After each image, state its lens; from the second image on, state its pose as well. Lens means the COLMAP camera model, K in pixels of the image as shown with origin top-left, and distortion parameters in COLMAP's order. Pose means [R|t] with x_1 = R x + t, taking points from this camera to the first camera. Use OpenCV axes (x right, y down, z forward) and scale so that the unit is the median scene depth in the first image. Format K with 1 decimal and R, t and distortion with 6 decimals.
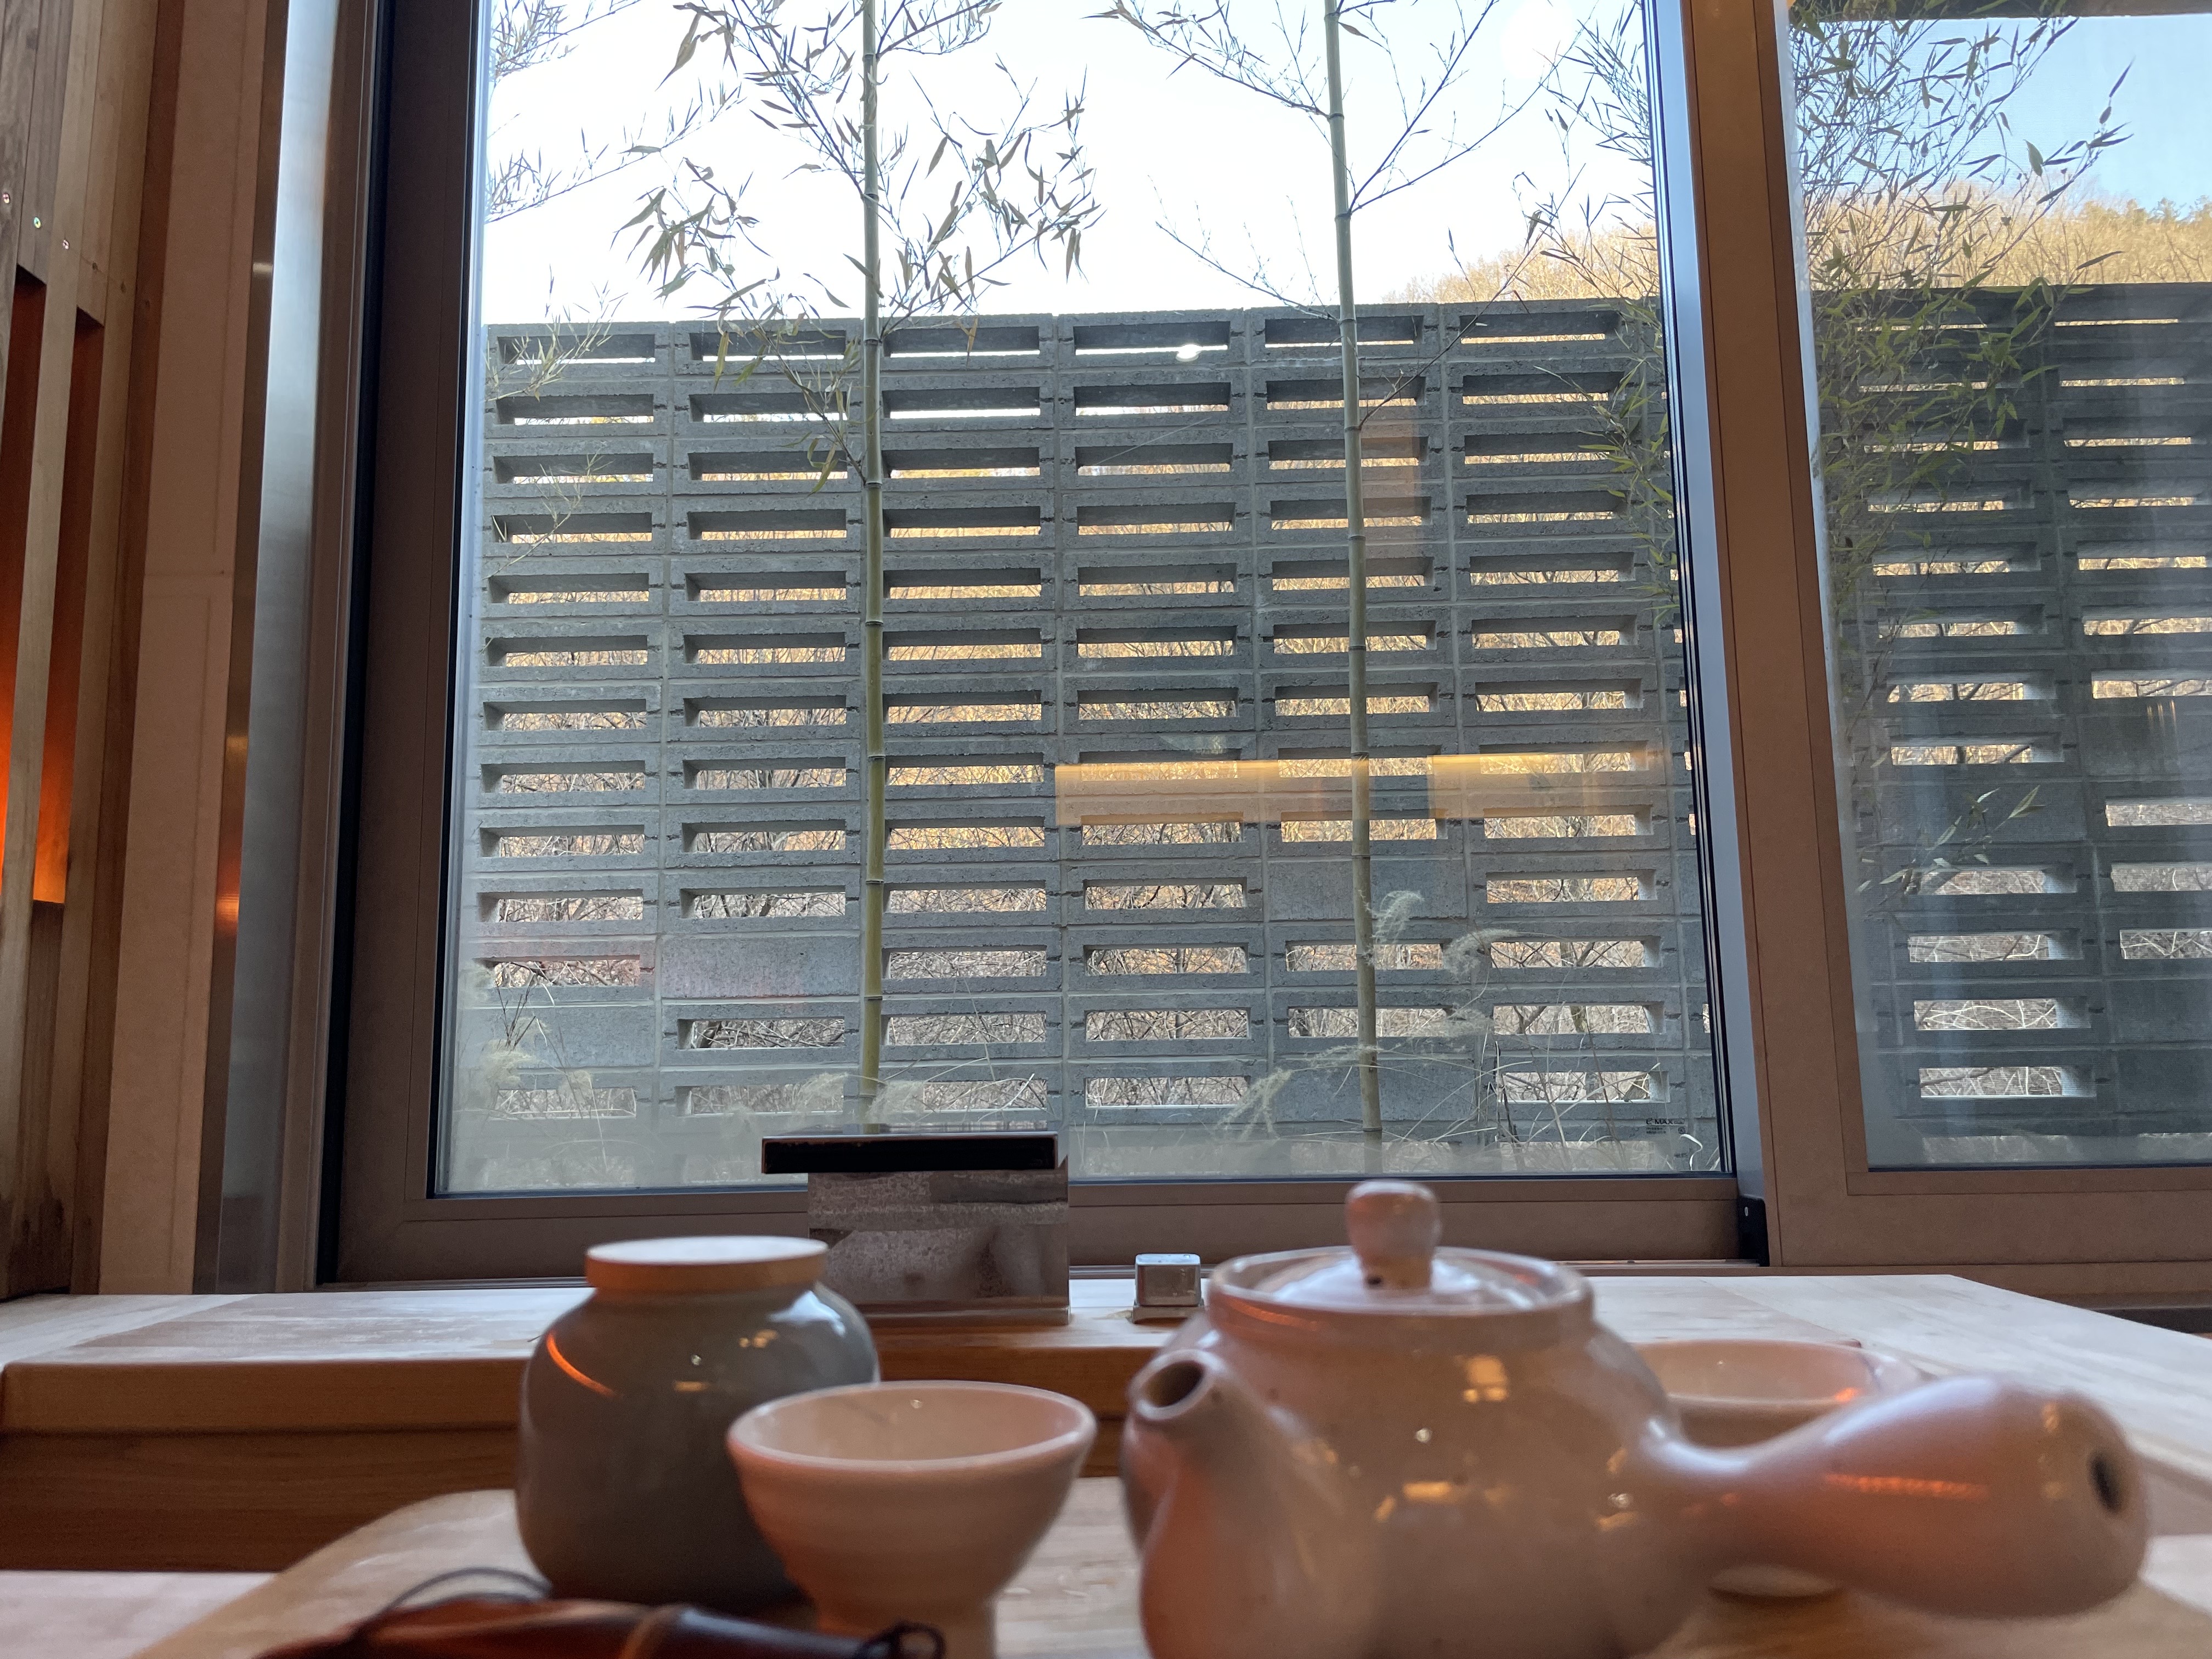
lens RADIAL K [[1684.2, 0, 1102.9], [0, 1684.2, 818.5], [0, 0, 1]] dist [0.113675, -0.144468]
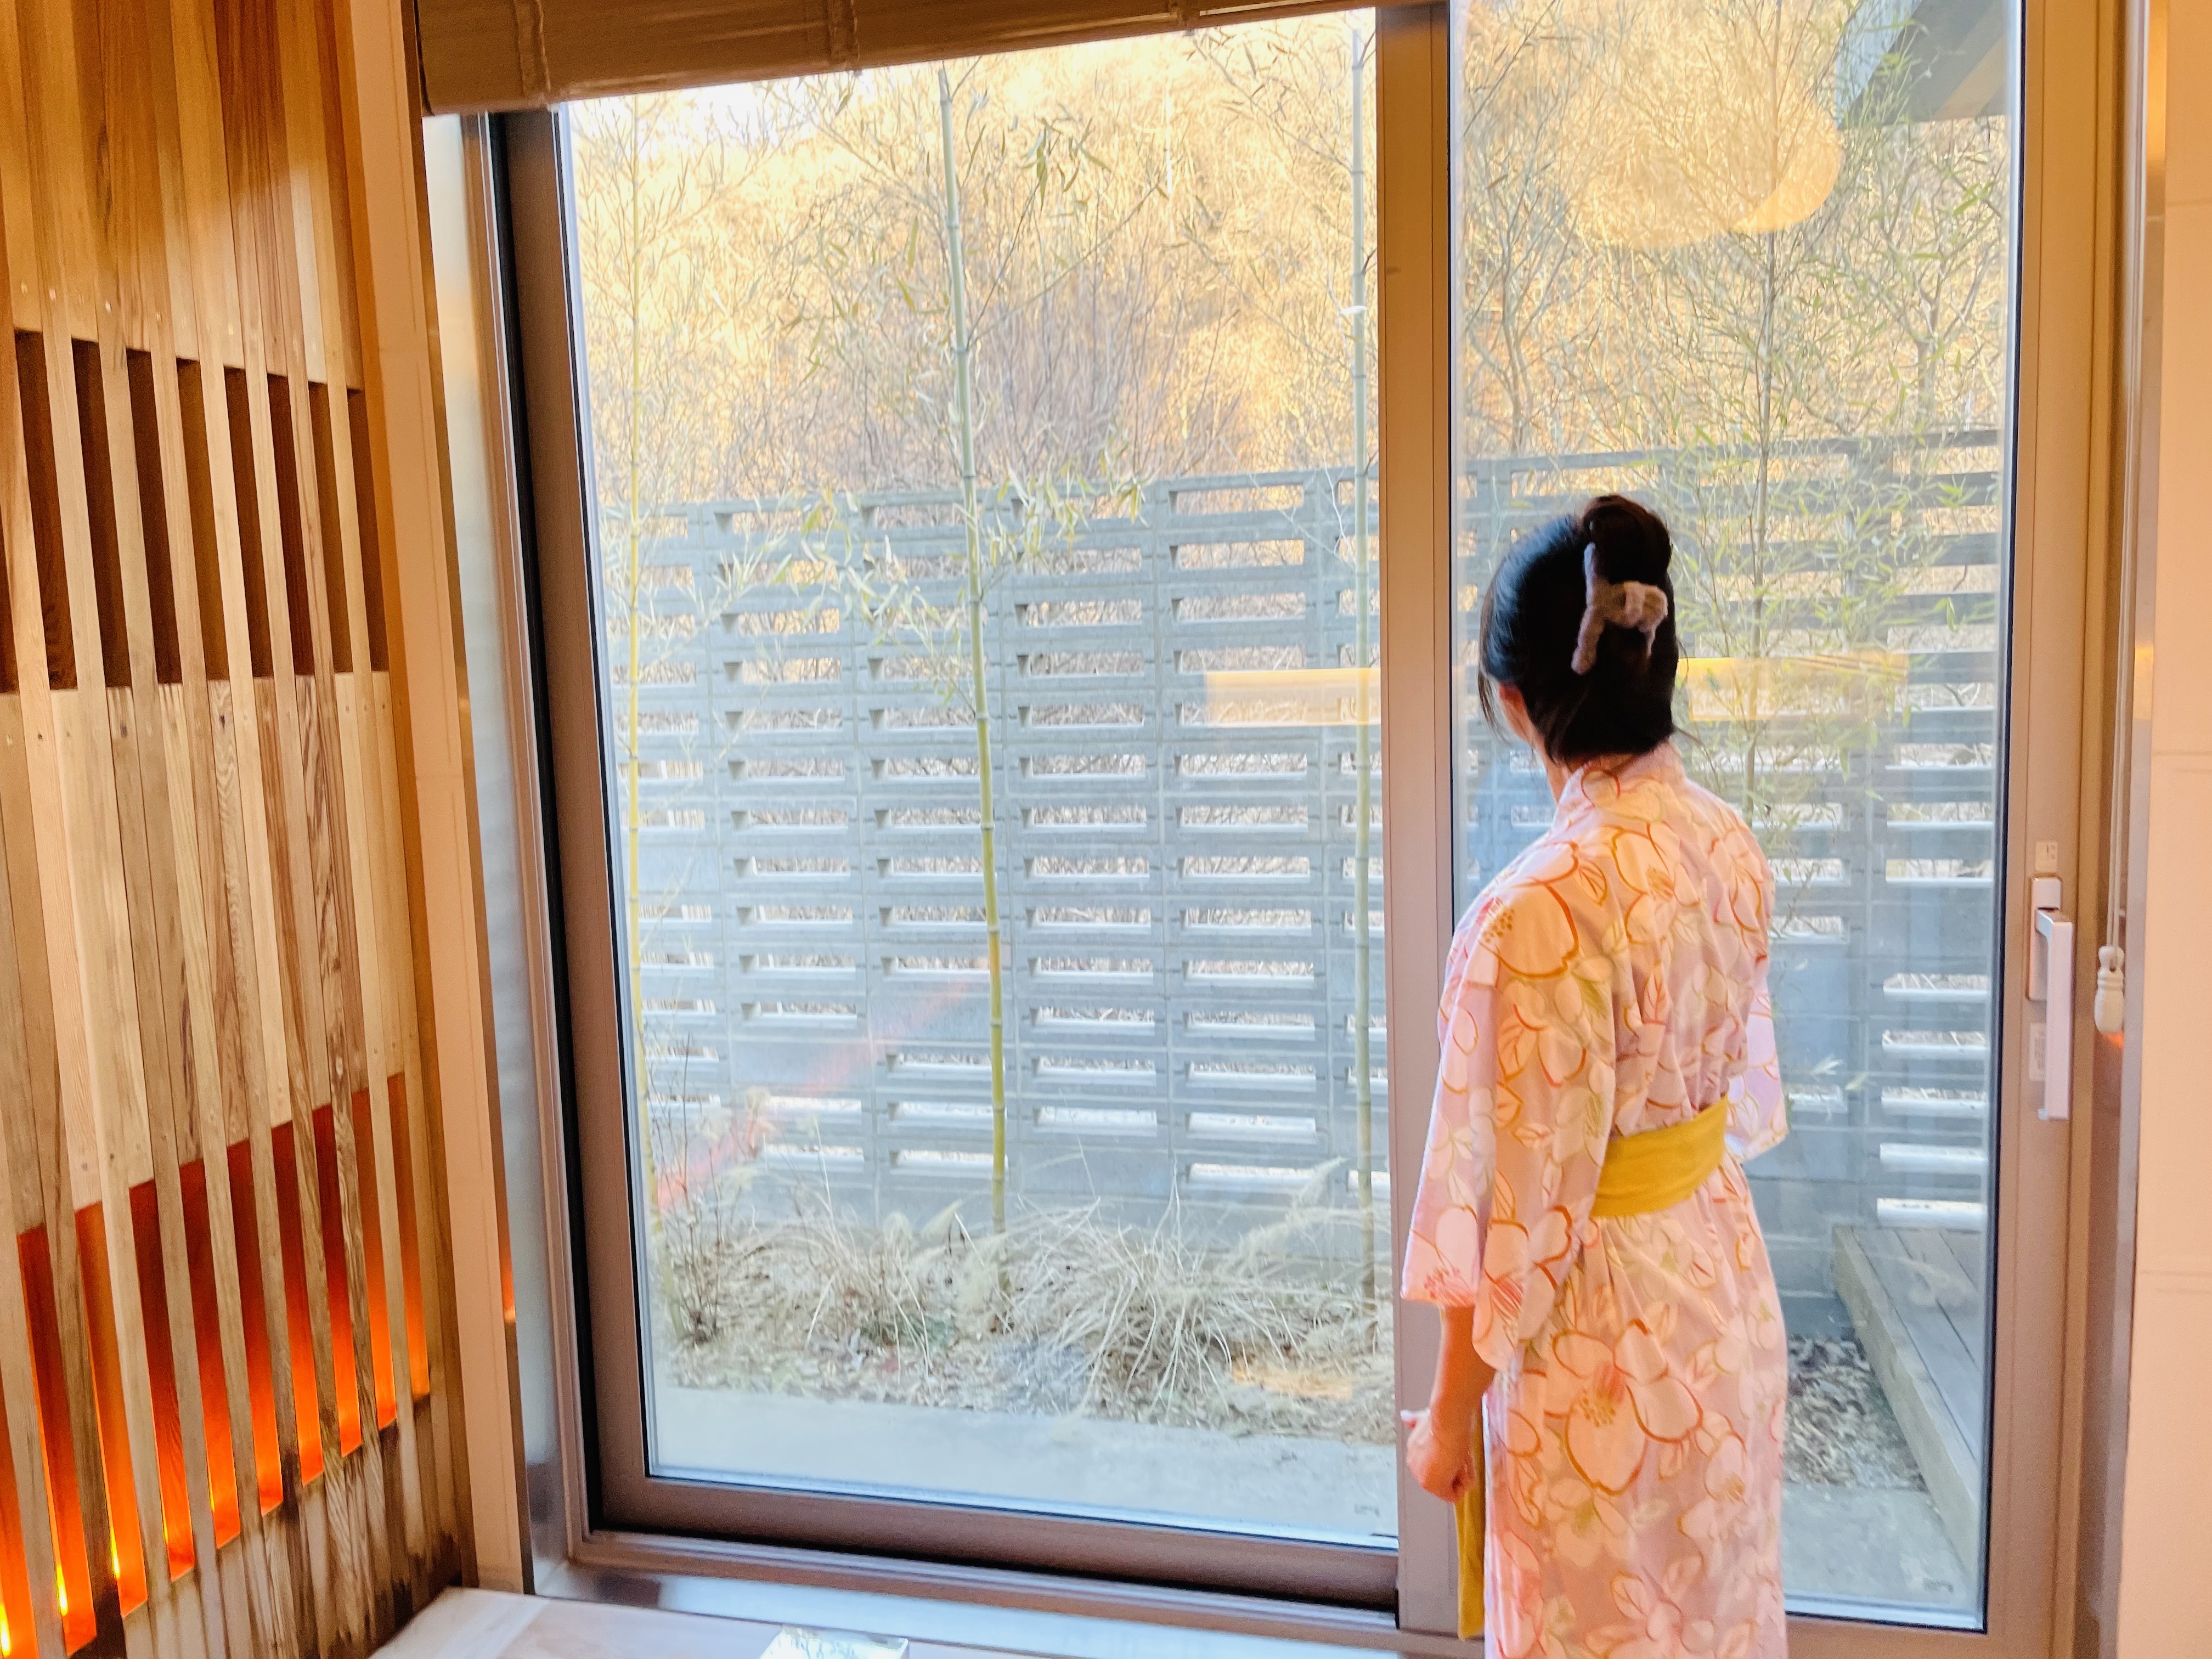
lens RADIAL K [[1684.2, 0, 1102.9], [0, 1684.2, 818.5], [0, 0, 1]] dist [0.113675, -0.144468]
pose [[0.978247, 0.007581, -0.207305, 0.187196], [0.046589, 0.965774, 0.255166, -0.382611], [0.202145, -0.259273, 0.944412, -0.169265]]
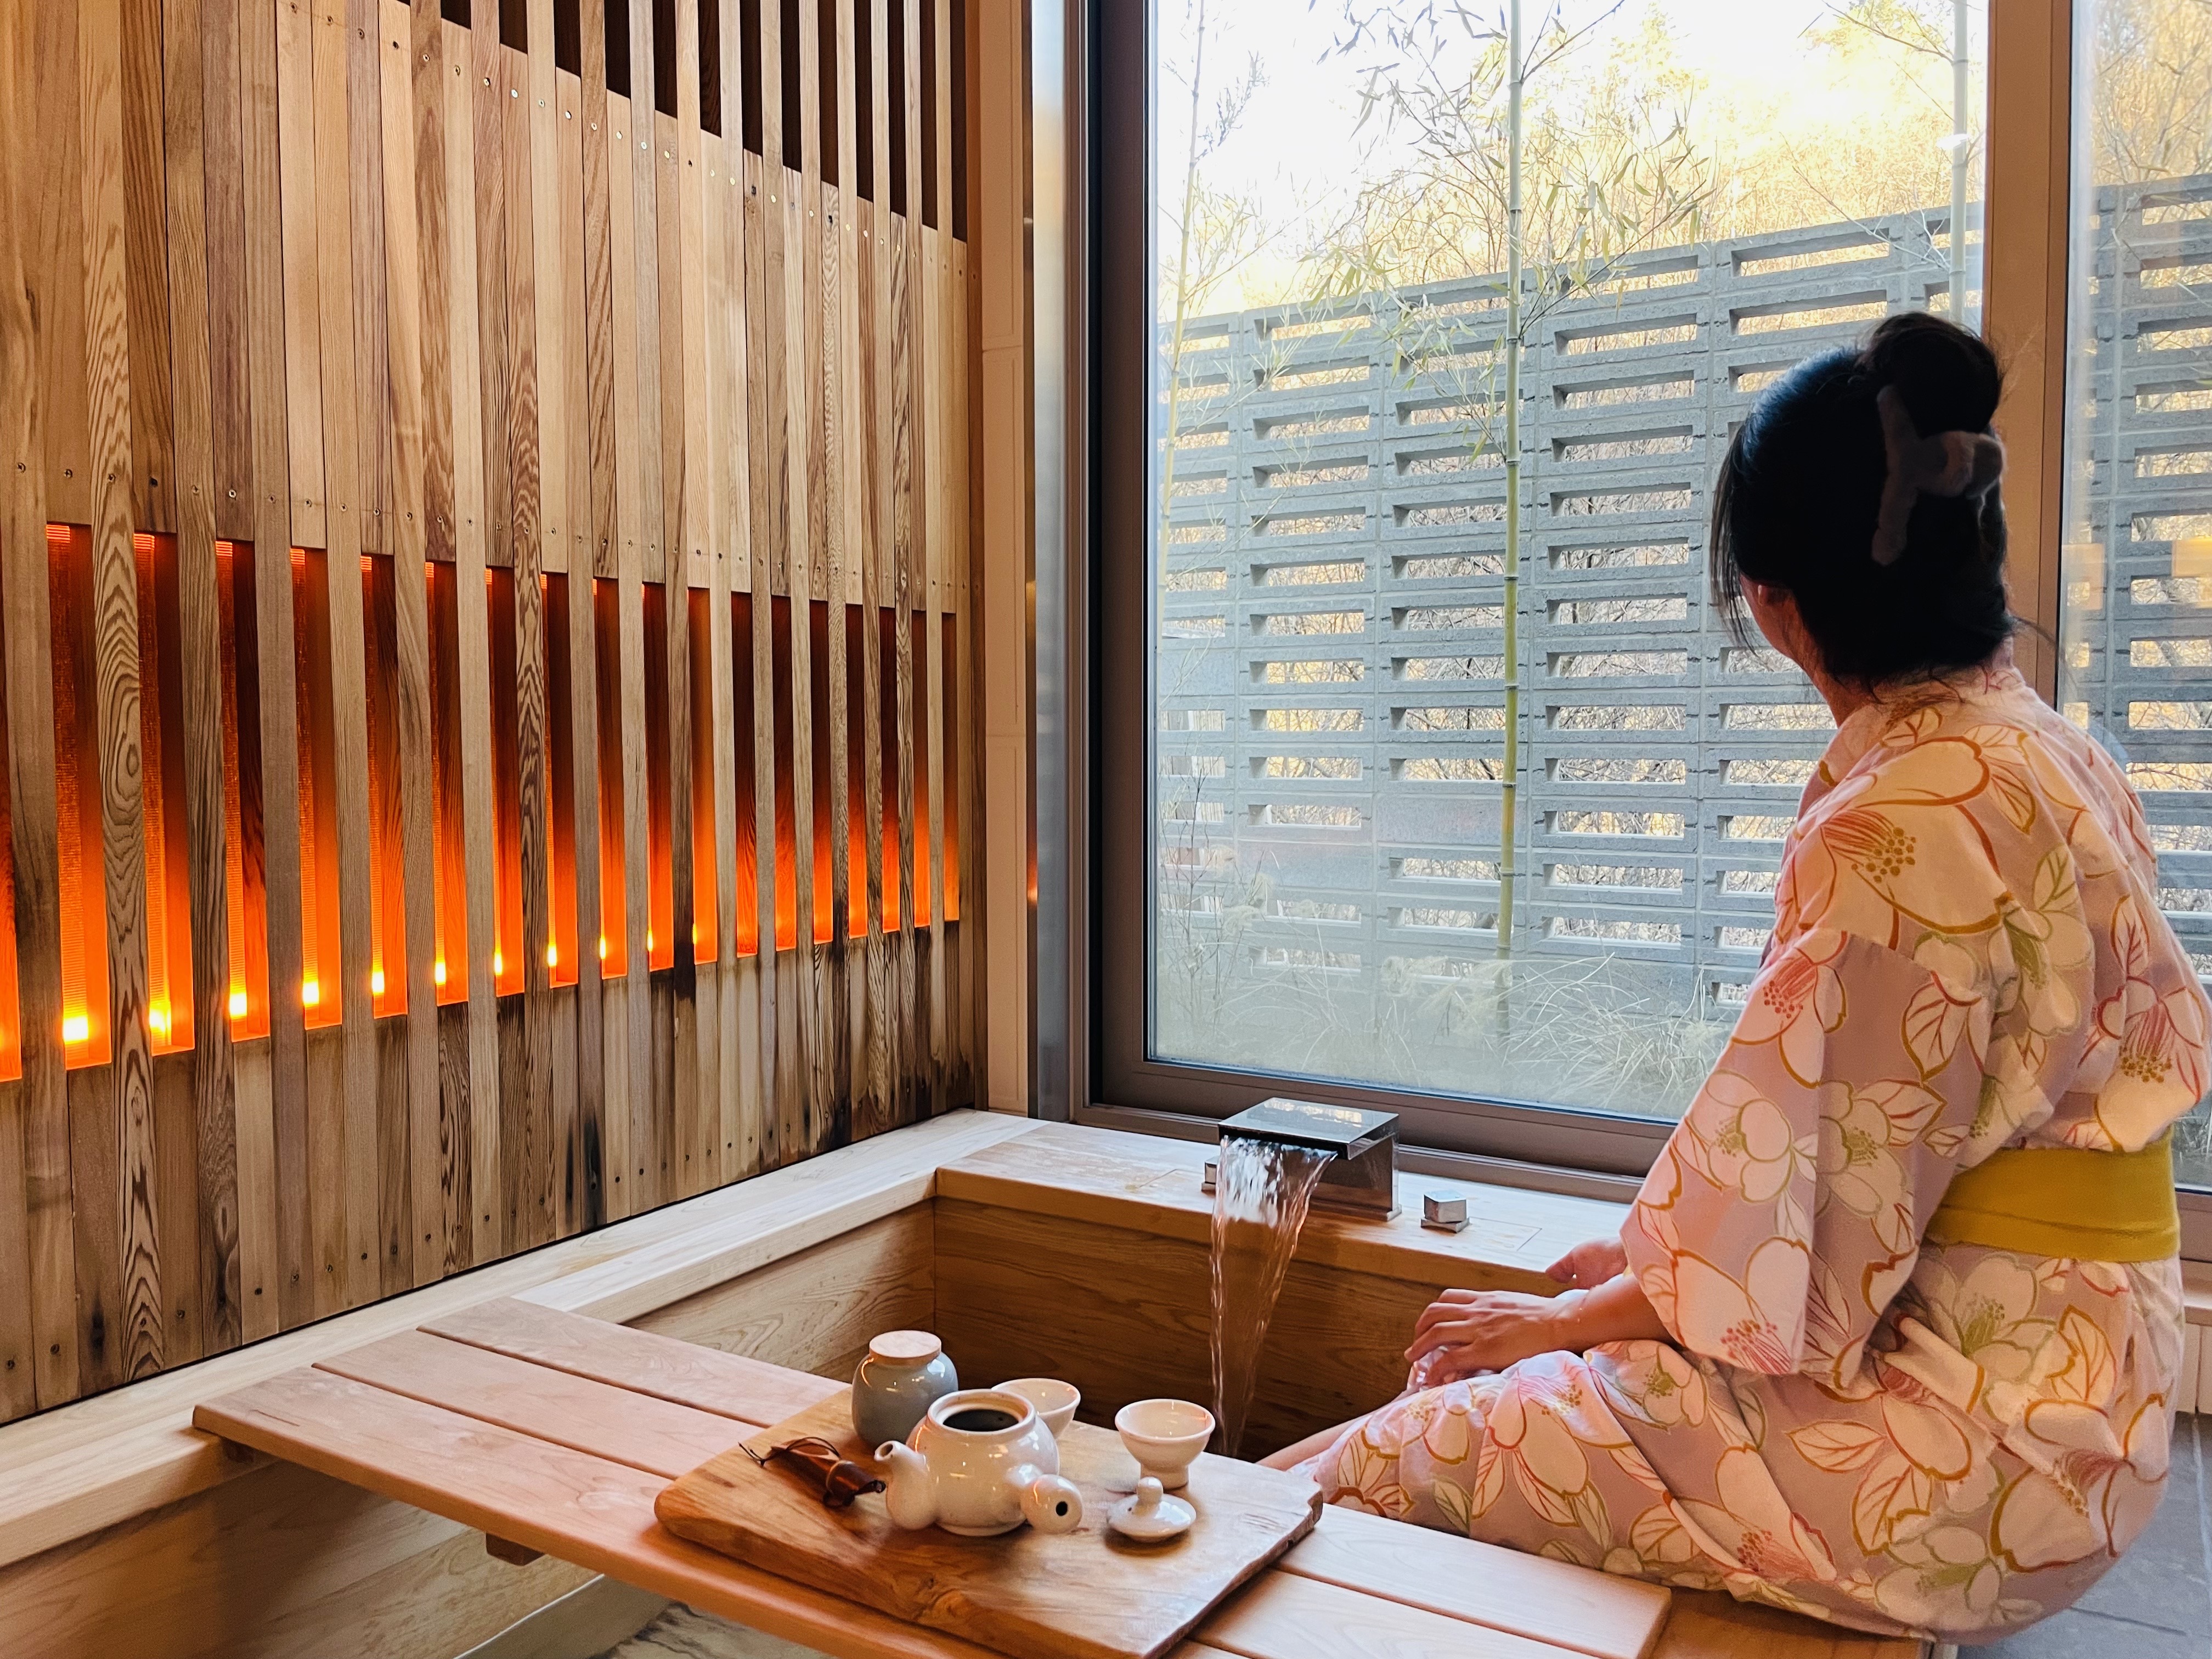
lens RADIAL K [[1684.2, 0, 1102.9], [0, 1684.2, 818.5], [0, 0, 1]] dist [0.113675, -0.144468]
pose [[0.872397, 0.040992, -0.487076, 0.189539], [0.056115, 0.981490, 0.183109, -0.161043], [0.485567, -0.187076, 0.853948, -0.218921]]
